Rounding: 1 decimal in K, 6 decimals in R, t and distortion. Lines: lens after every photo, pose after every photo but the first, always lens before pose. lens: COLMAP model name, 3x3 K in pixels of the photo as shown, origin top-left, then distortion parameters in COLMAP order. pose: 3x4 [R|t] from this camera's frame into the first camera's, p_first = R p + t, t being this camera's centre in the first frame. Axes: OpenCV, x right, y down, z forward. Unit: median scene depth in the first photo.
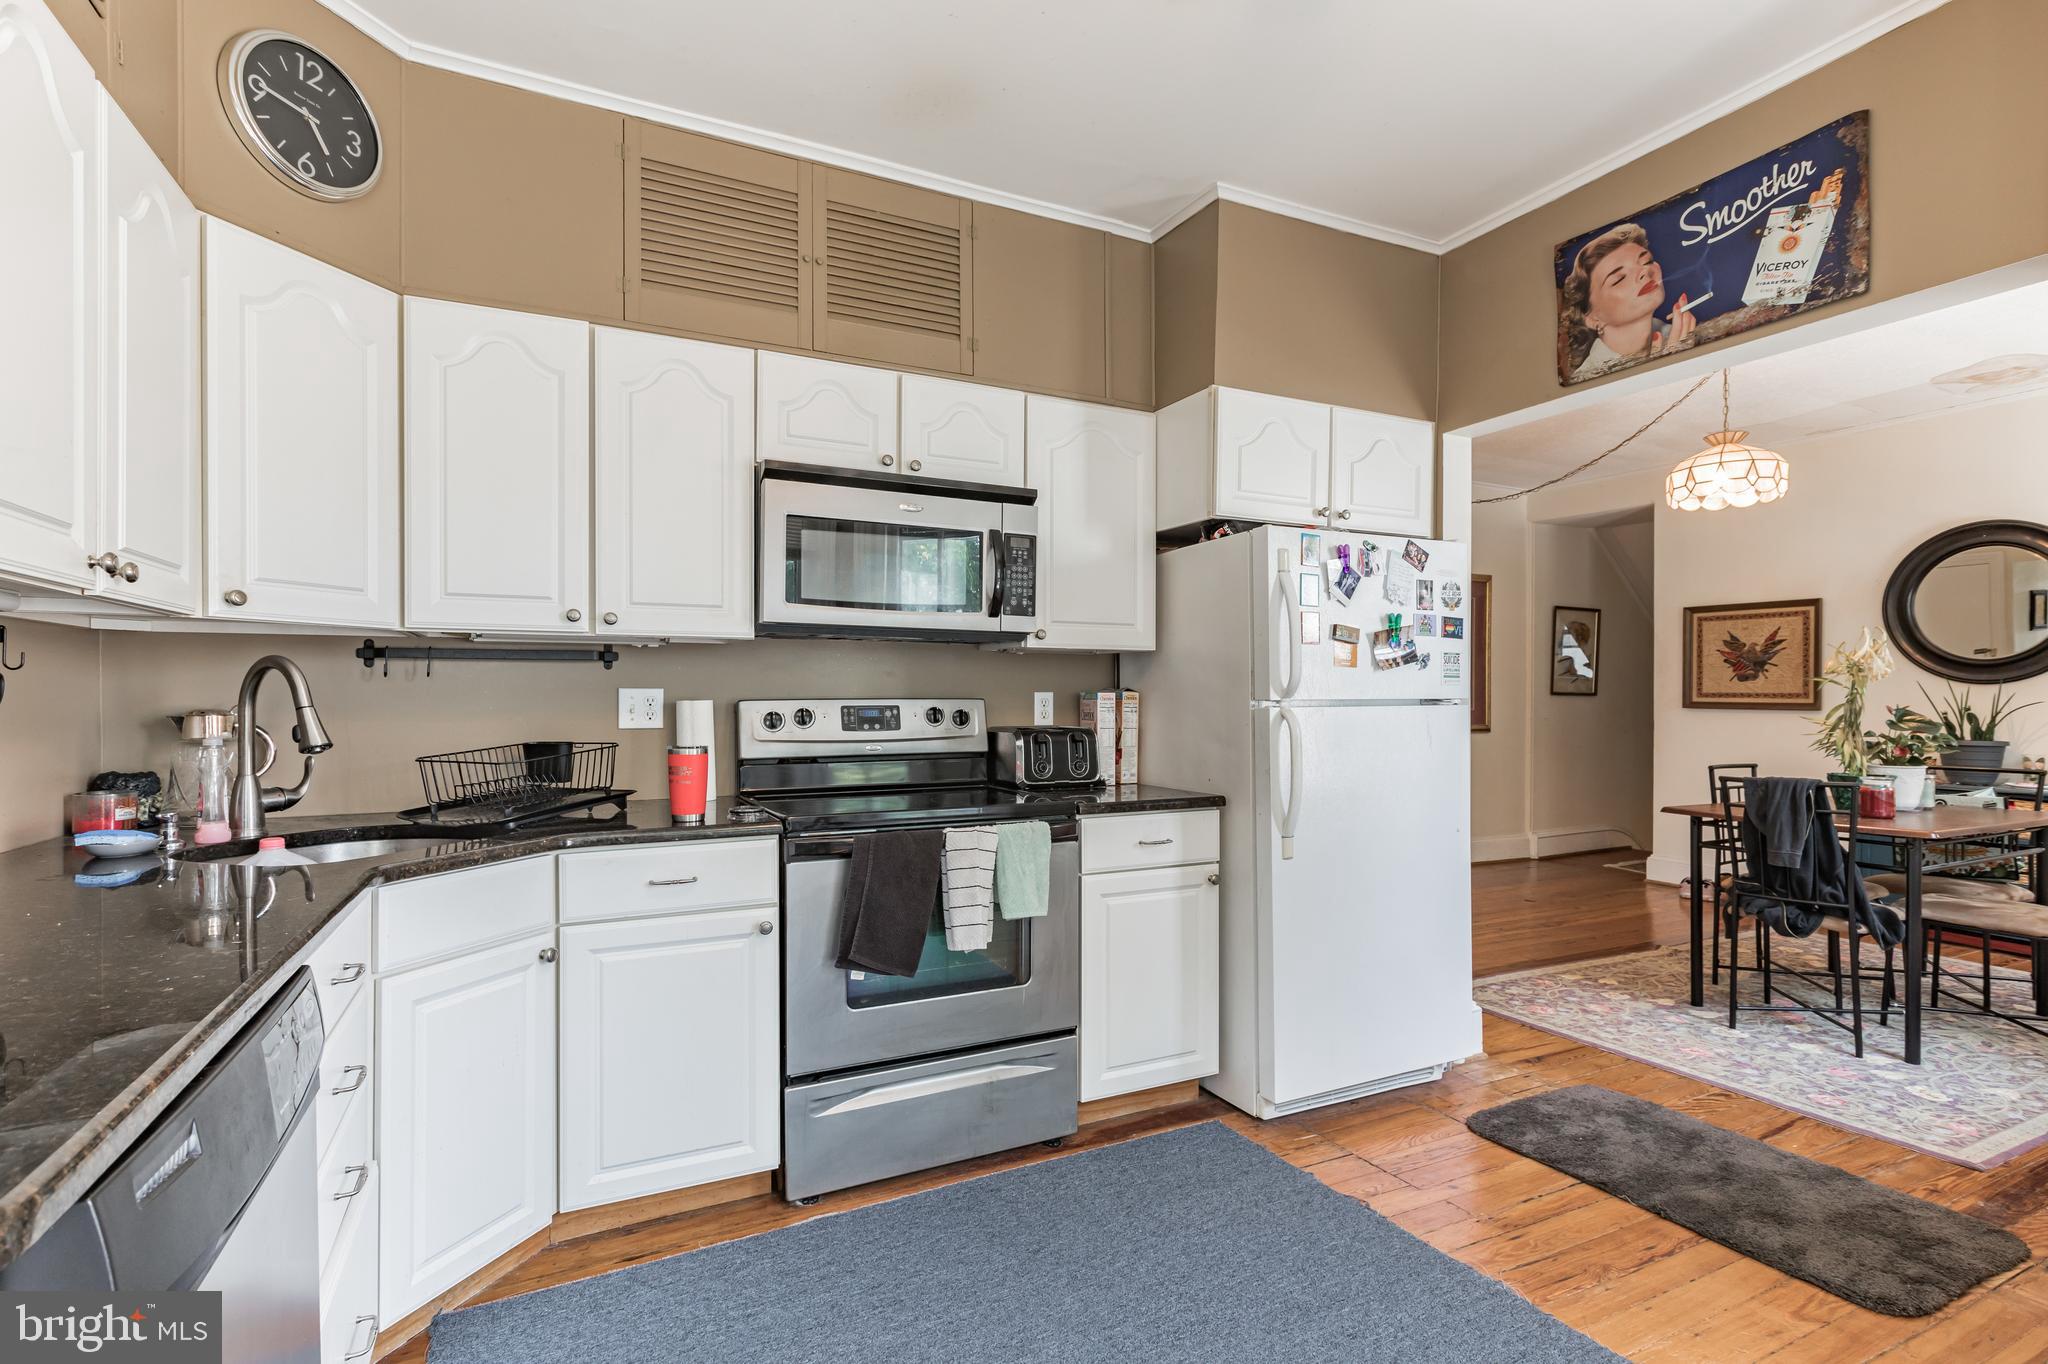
lens RADIAL K [[861.7, 0, 1033.6], [0, 861.7, 699.3], [0, 0, 1]] dist [0.001624, -0.000261]
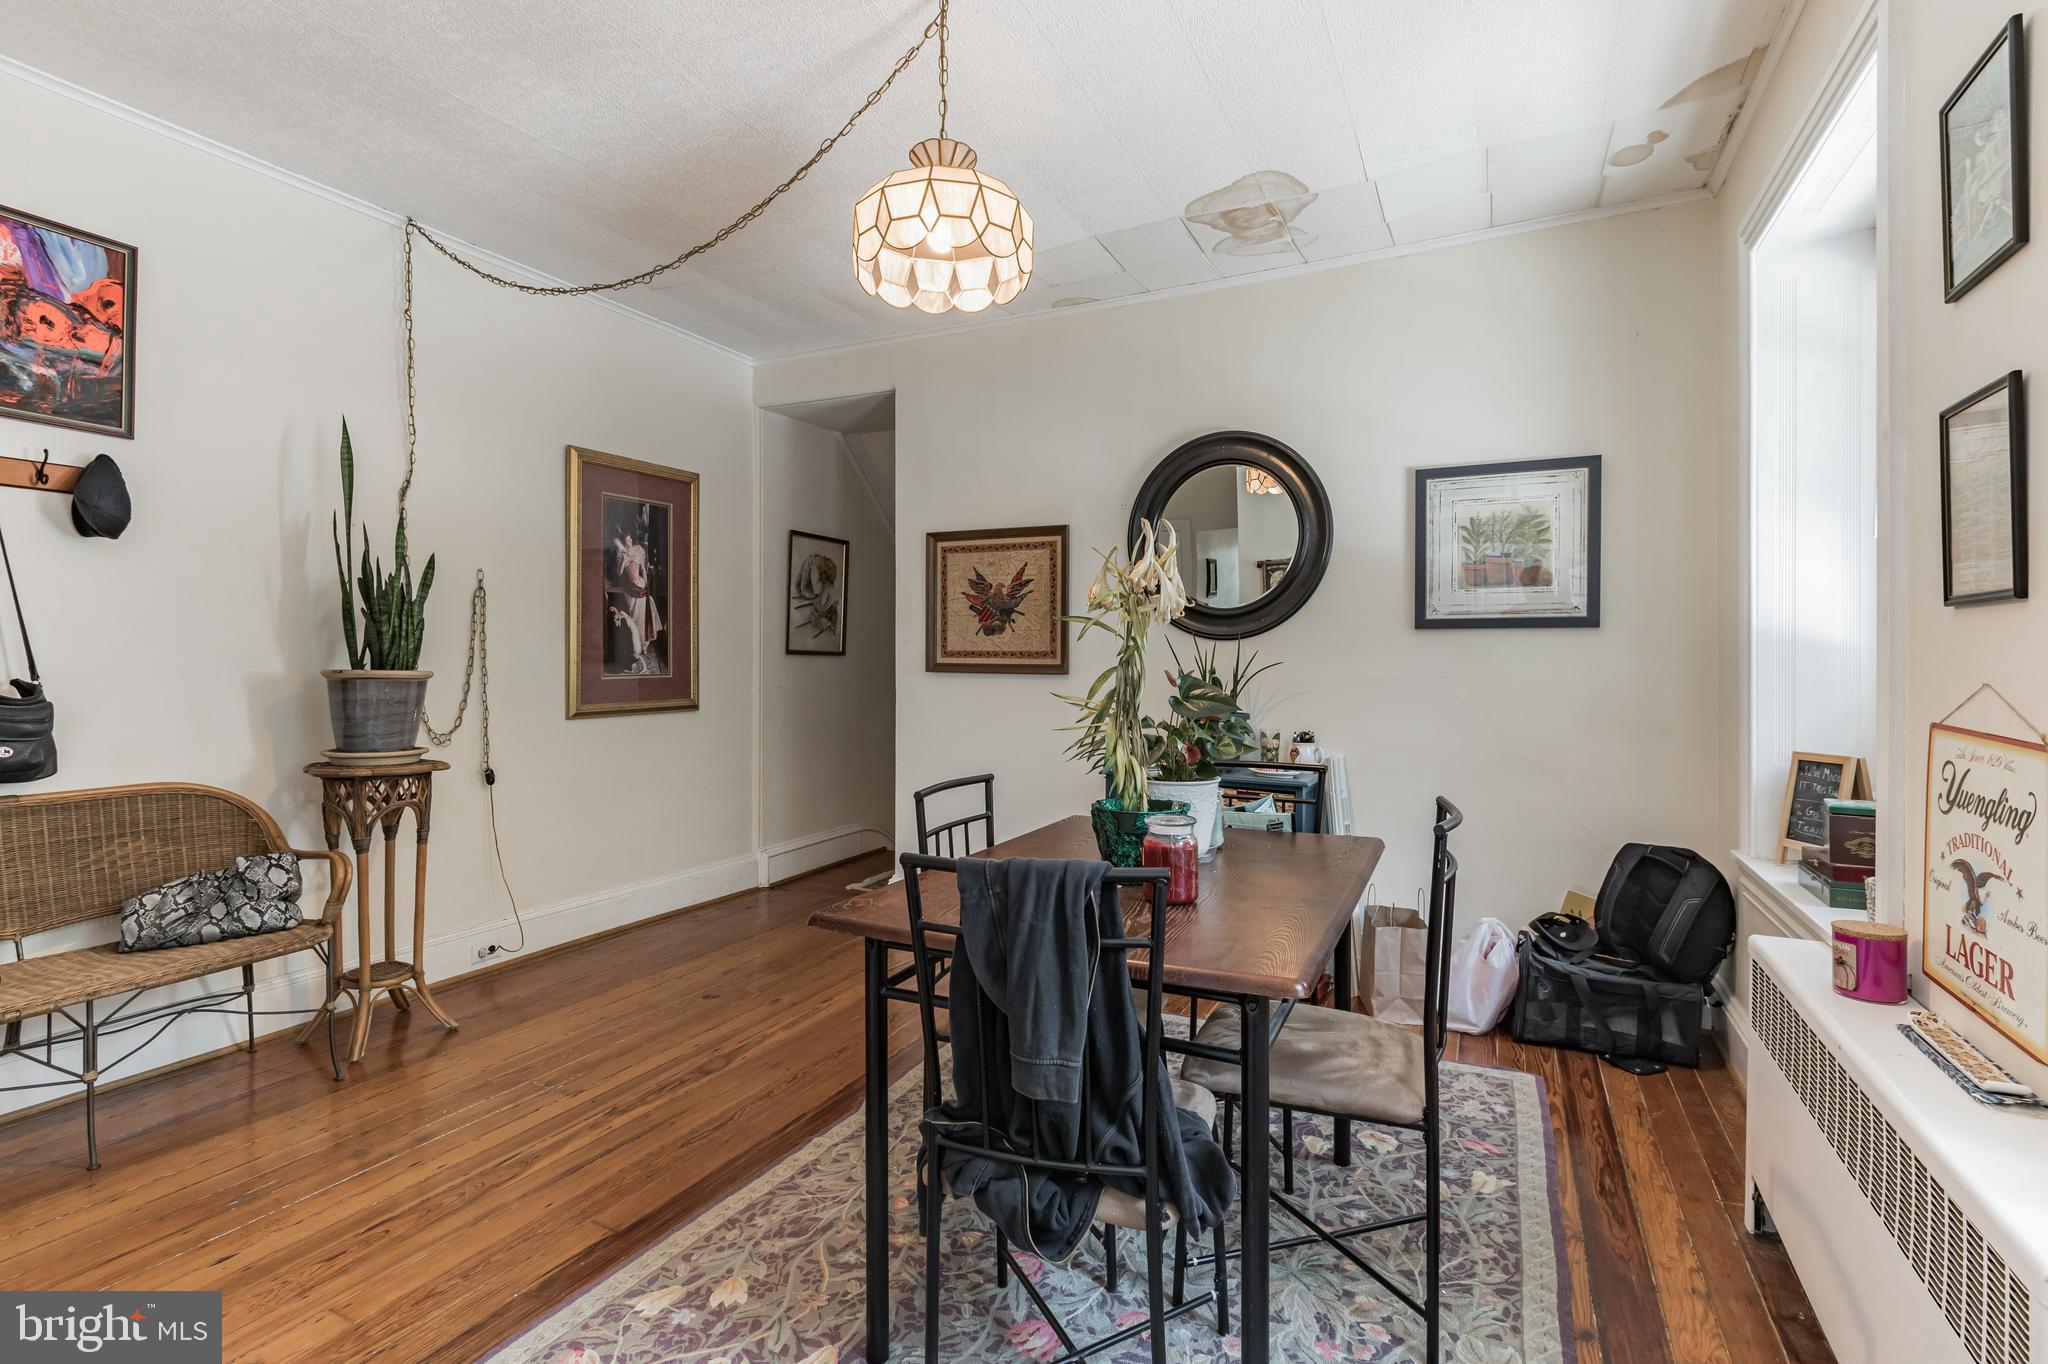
lens RADIAL K [[927.9, 0, 966.2], [0, 927.9, 664.3], [0, 0, 1]] dist [-0.002196, -0.000321]
pose [[0.800297, -0.004670, 0.599586, 0.635608], [0.002564, 0.999987, 0.004366, 0.000991], [-0.599598, -0.001957, 0.800299, 0.723719]]
